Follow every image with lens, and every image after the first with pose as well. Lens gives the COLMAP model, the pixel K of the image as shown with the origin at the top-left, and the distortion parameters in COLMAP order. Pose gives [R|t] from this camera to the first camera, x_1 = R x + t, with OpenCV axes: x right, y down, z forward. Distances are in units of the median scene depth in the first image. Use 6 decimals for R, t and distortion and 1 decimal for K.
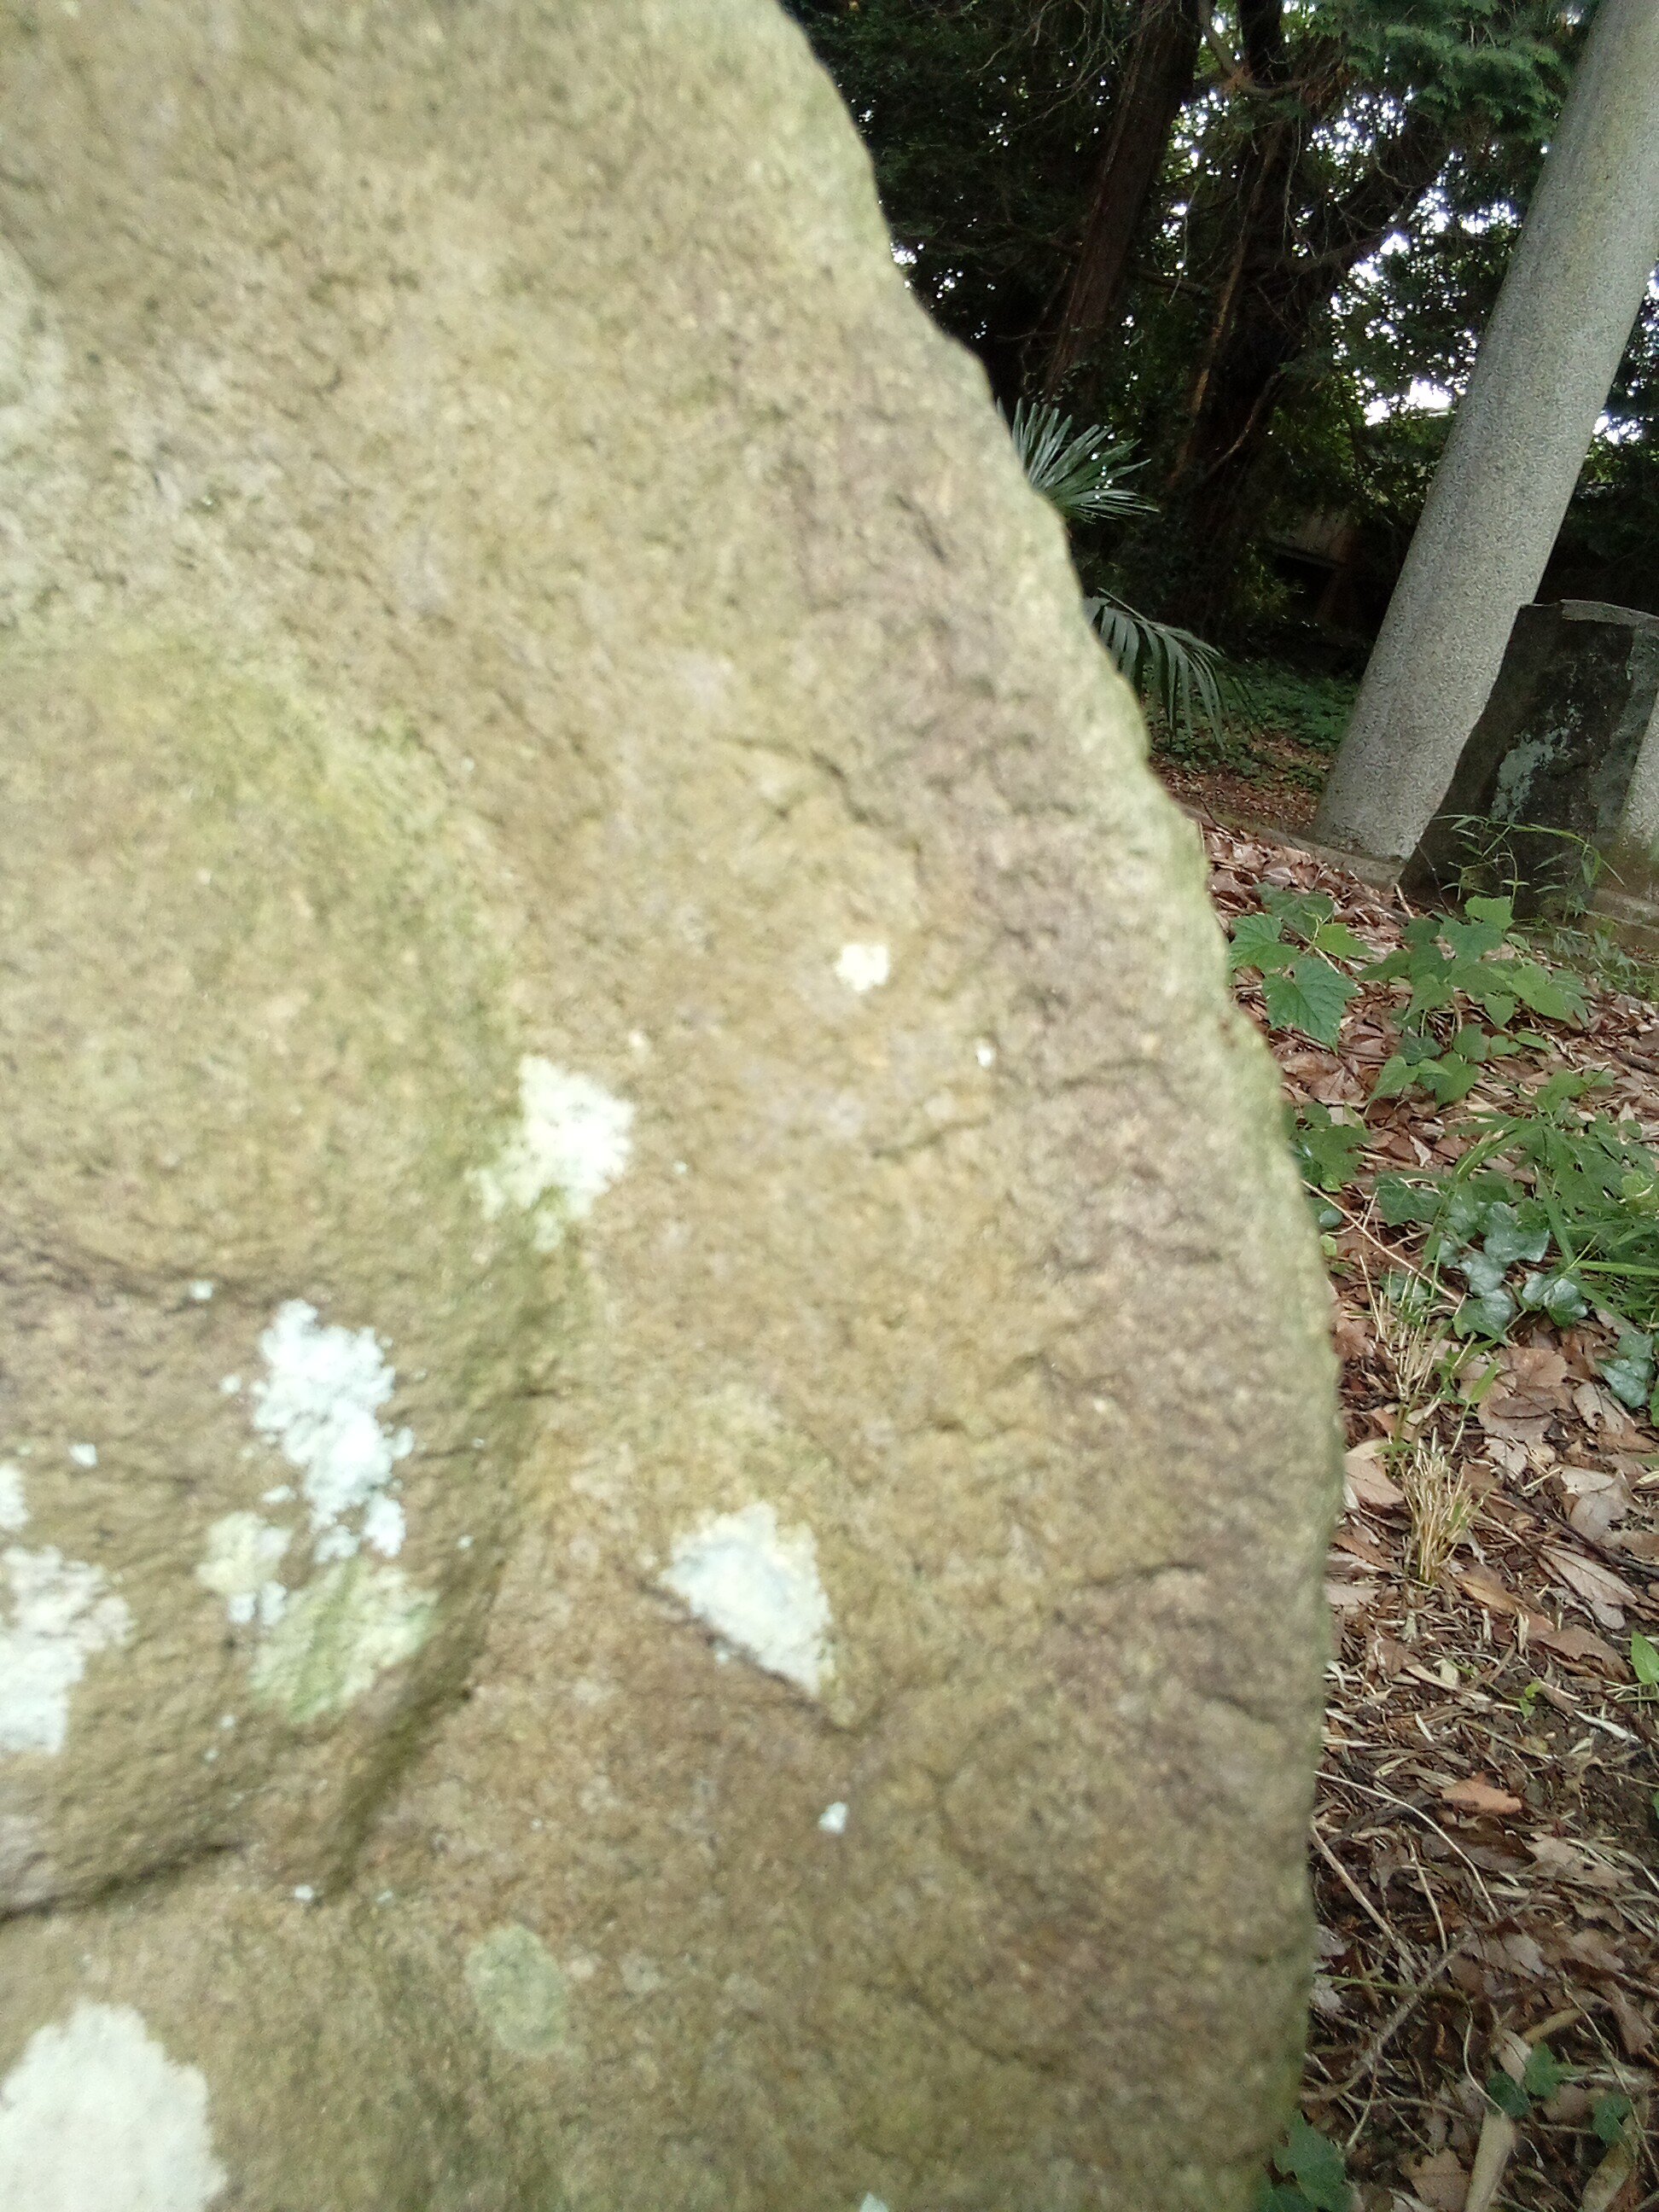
lens RADIAL K [[1838.1, 0, 829.1], [0, 1838.1, 1112.5], [0, 0, 1]] dist [0.074849, -0.113403]
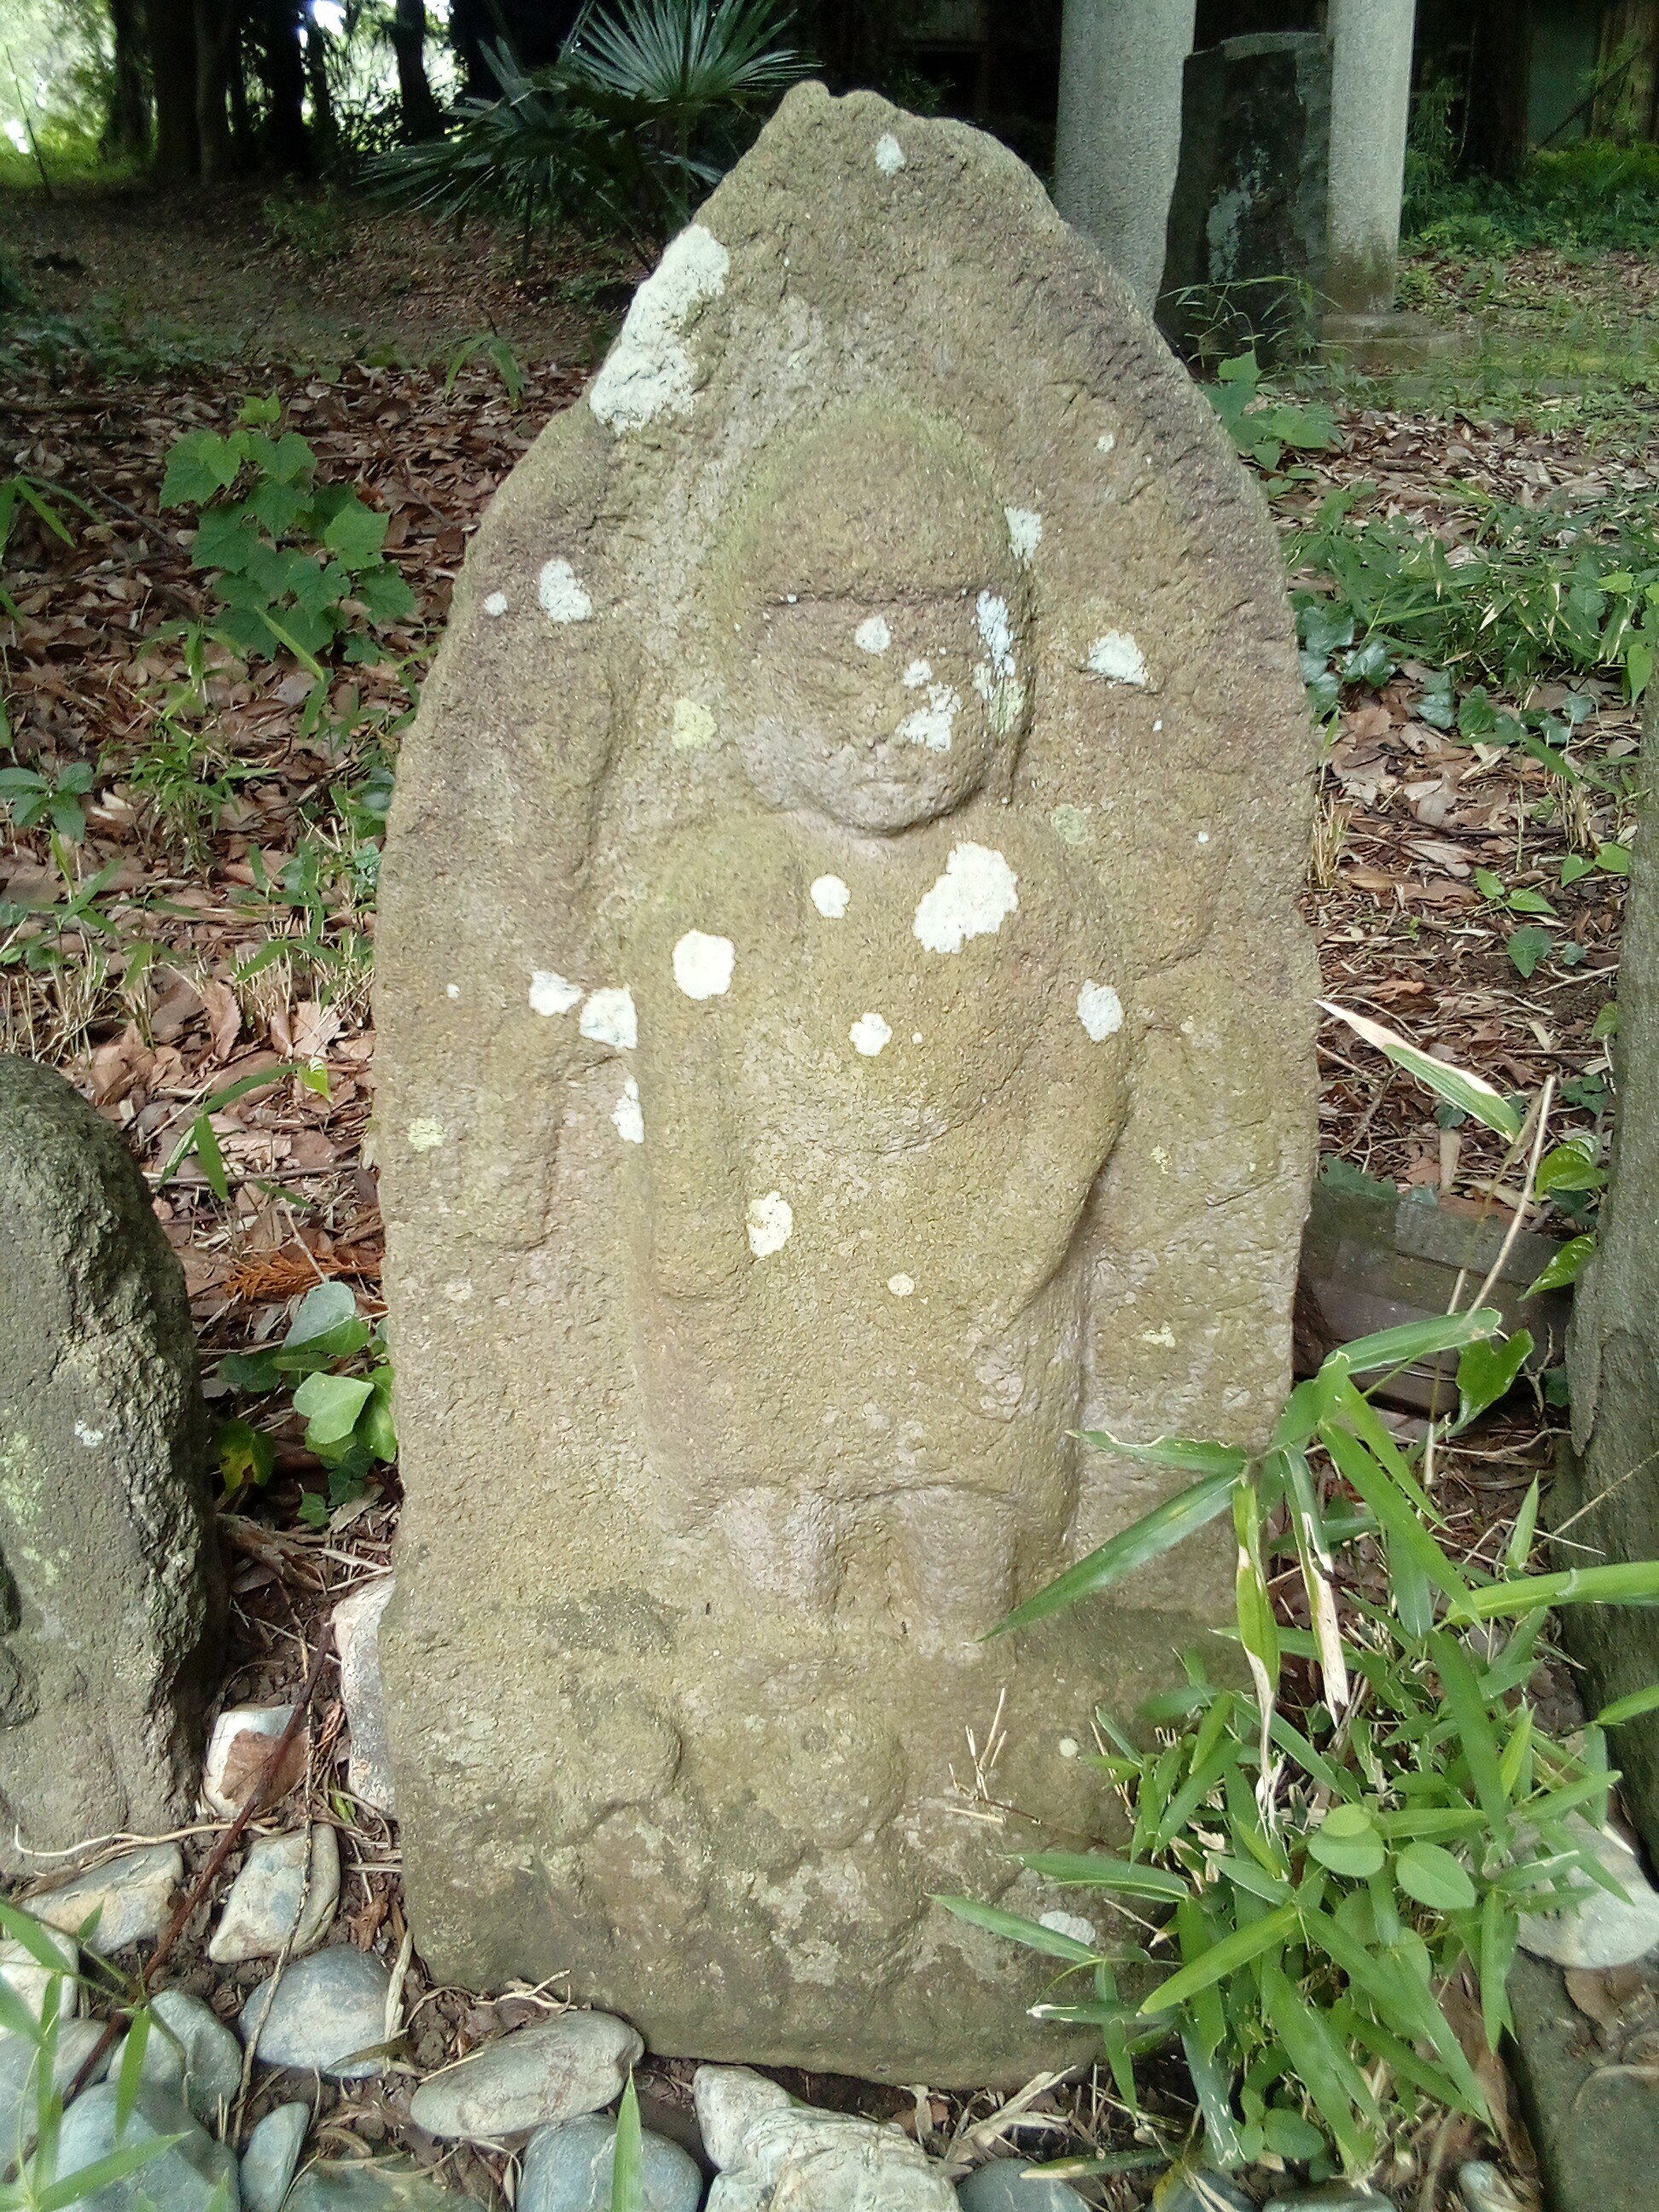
lens RADIAL K [[1838.1, 0, 829.1], [0, 1838.1, 1112.5], [0, 0, 1]] dist [0.074849, -0.113403]
pose [[0.948920, -0.313121, 0.038806, -0.140671], [0.299958, 0.933426, 0.196829, 0.034460], [-0.097854, -0.175135, 0.979669, -0.350869]]
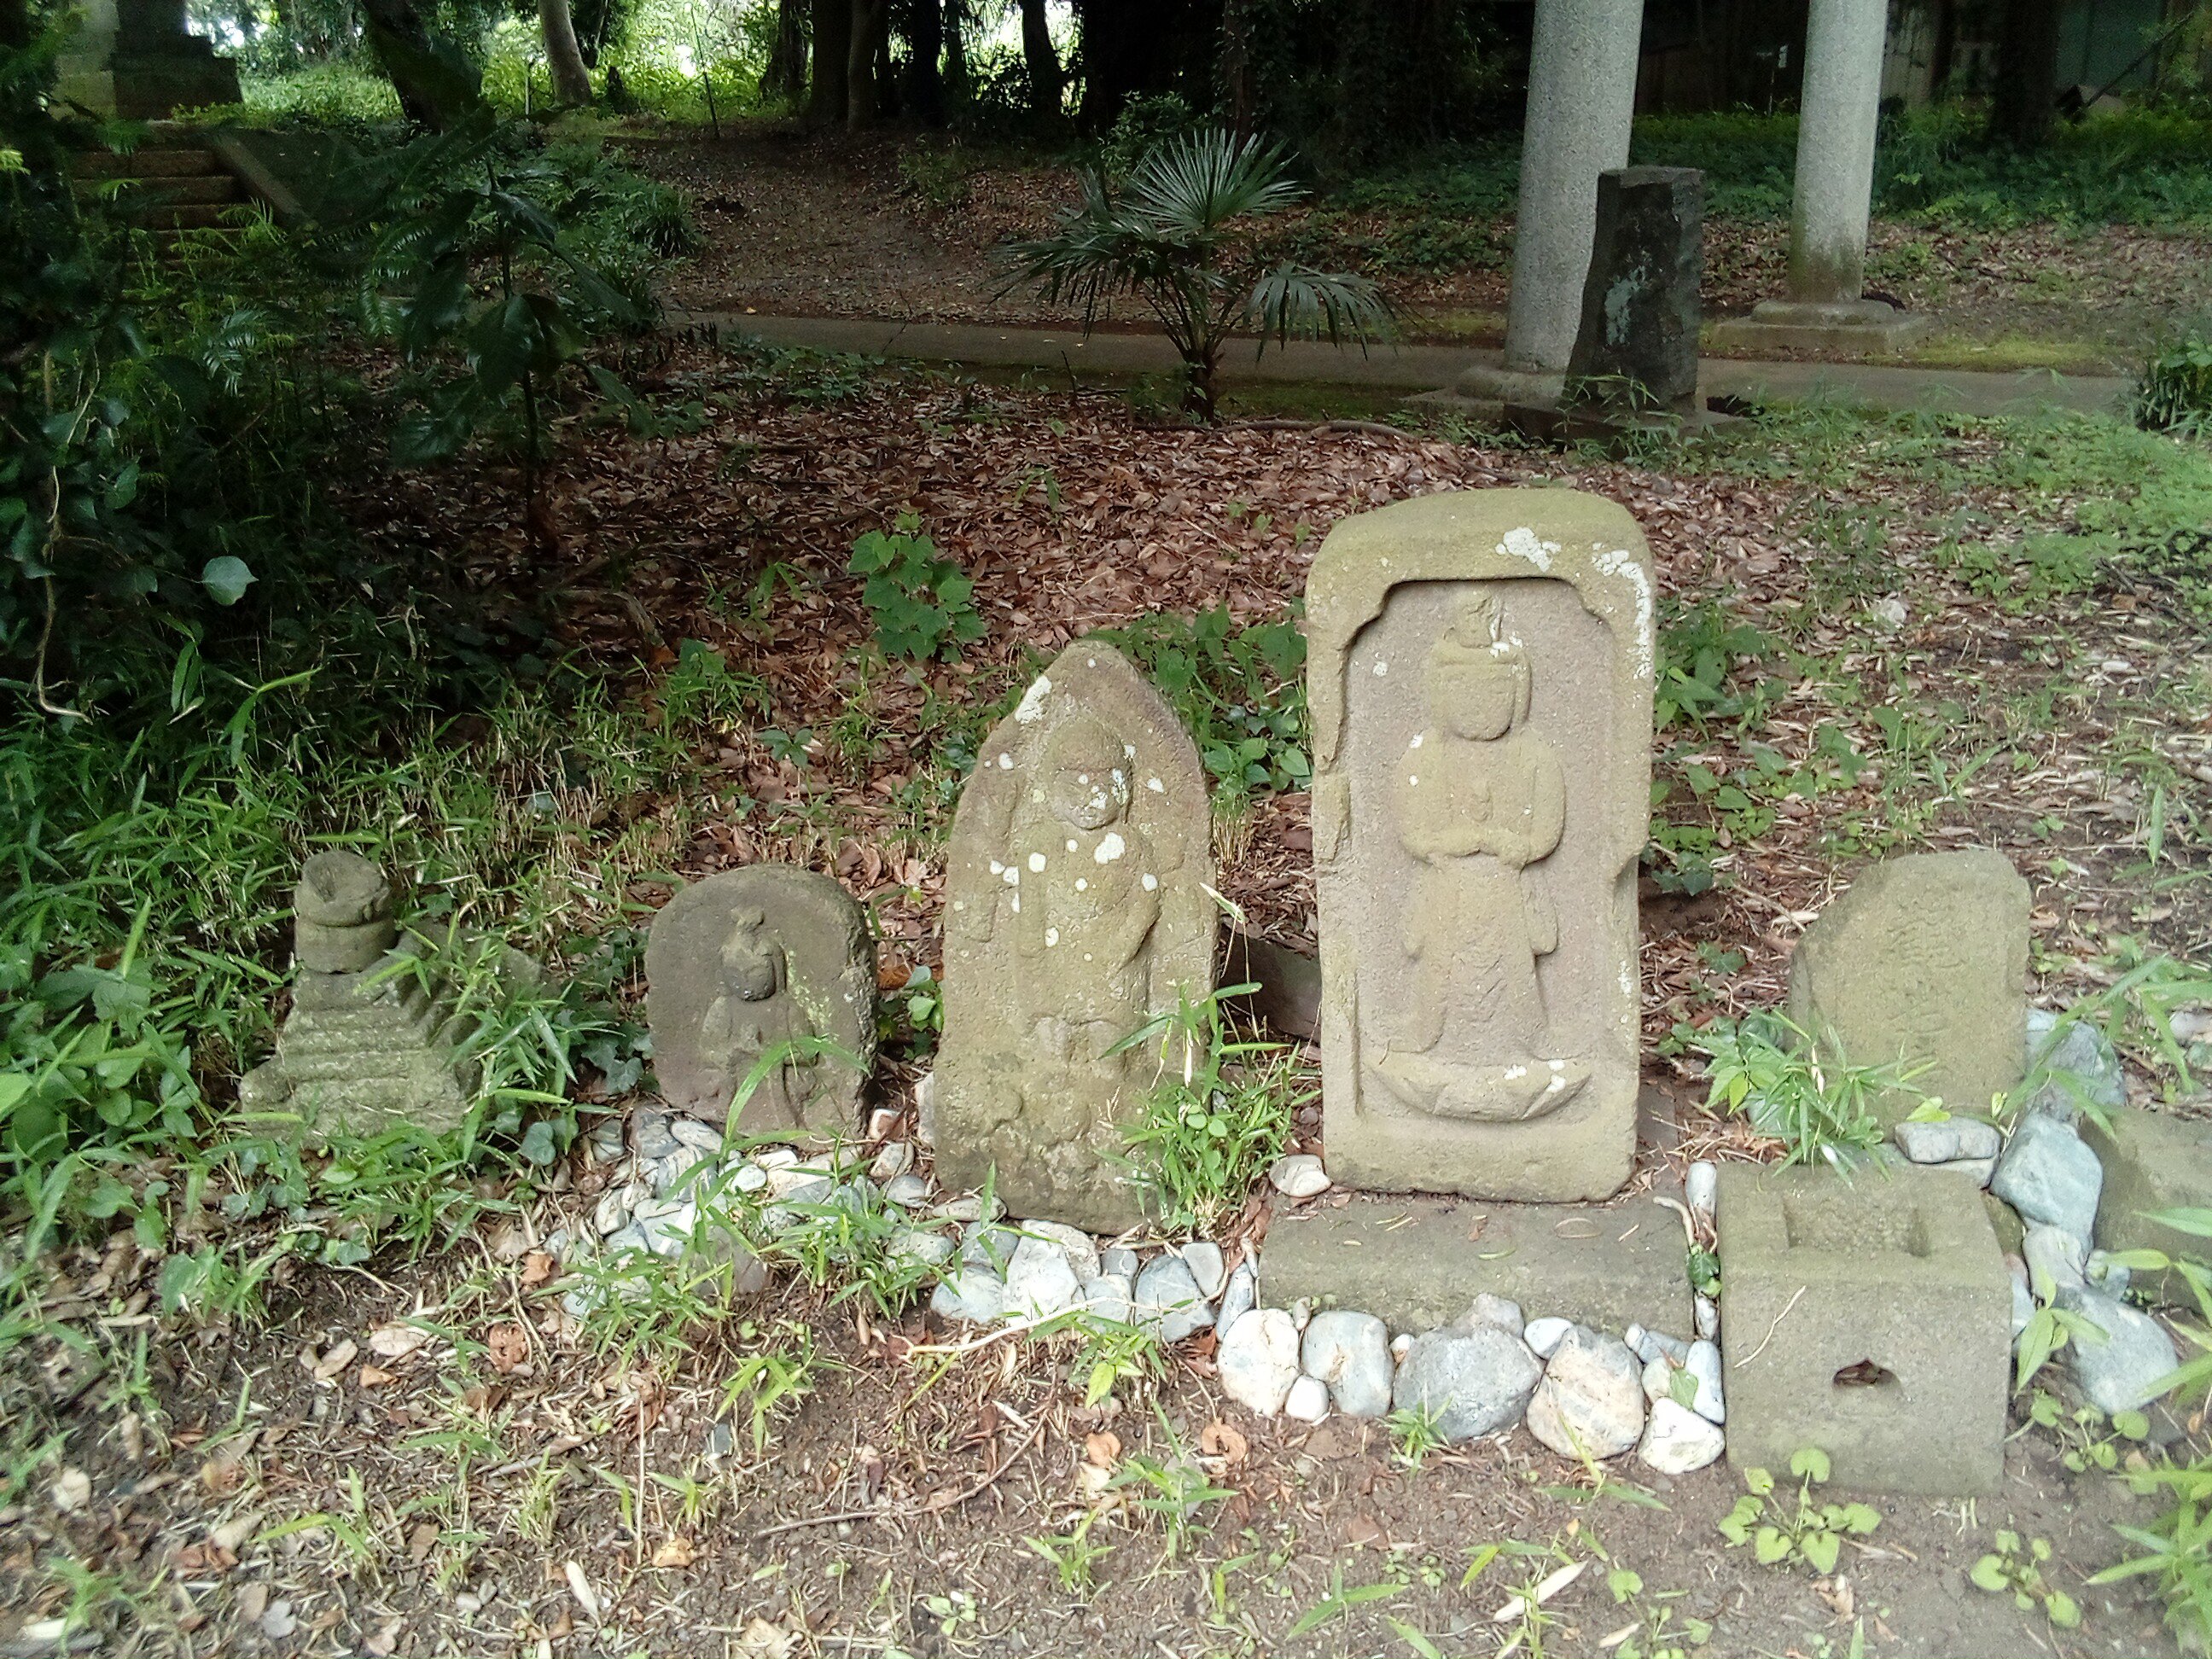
lens RADIAL K [[1838.1, 0, 1106.0], [0, 1838.1, 829.5], [0, 0, 1]] dist [0.074849, -0.113403]
pose [[0.964176, -0.252959, -0.079848, 0.080633], [0.259125, 0.962560, 0.079578, -0.073986], [0.056728, -0.097418, 0.993626, -1.659139]]
